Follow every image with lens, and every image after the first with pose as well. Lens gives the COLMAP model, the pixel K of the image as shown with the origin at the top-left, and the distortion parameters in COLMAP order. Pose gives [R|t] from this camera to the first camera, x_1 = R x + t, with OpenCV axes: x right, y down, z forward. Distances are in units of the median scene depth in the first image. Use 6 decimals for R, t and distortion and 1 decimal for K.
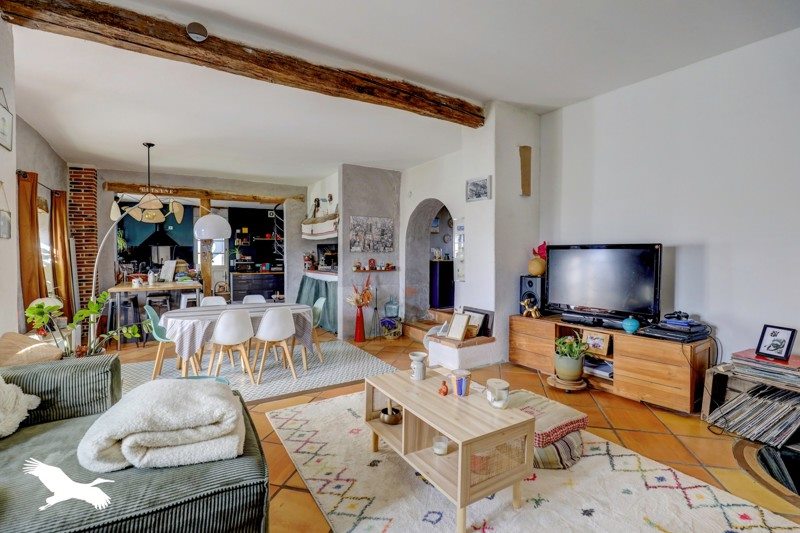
lens RADIAL K [[367.5, 0, 404.3], [0, 367.5, 260.1], [0, 0, 1]] dist [-0.024978, 0.000778]
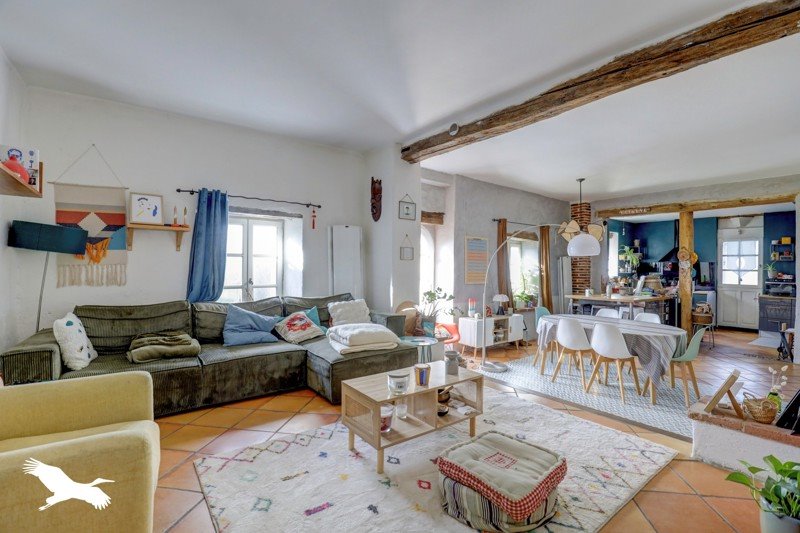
lens RADIAL K [[367.5, 0, 402.7], [0, 367.5, 268.1], [0, 0, 1]] dist [-0.024978, 0.000778]
pose [[0.099204, 0.006411, -0.995046, 0.581229], [-0.030759, 0.999521, 0.003373, -0.005653], [0.994592, 0.030272, 0.099354, 0.352020]]
